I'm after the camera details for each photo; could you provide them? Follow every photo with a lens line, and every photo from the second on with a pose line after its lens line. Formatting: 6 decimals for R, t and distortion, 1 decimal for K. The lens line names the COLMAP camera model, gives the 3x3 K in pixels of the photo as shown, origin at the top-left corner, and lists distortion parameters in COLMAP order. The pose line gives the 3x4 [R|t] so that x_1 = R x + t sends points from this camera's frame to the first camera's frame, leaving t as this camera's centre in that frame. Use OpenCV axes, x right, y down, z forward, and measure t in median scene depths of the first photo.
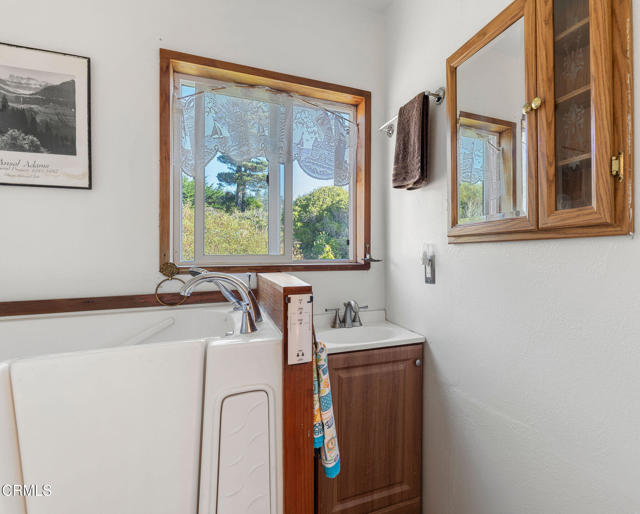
lens RADIAL K [[308.4, 0, 321.8], [0, 308.4, 255.8], [0, 0, 1]] dist [-0.001995, -0.001812]
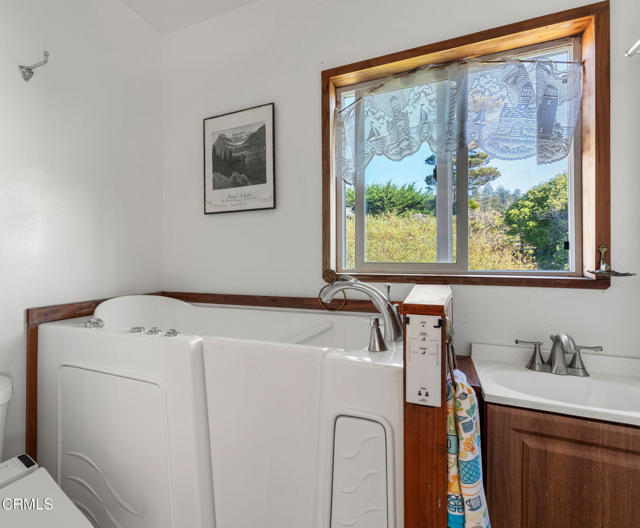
lens RADIAL K [[311.2, 0, 319.7], [0, 311.2, 260.0], [0, 0, 1]] dist [-0.004760, 0.001079]
pose [[0.724138, 0.002571, -0.689650, 0.204660], [-0.010104, 0.999925, -0.006882, -0.003055], [0.689581, 0.011952, 0.724110, 0.191790]]
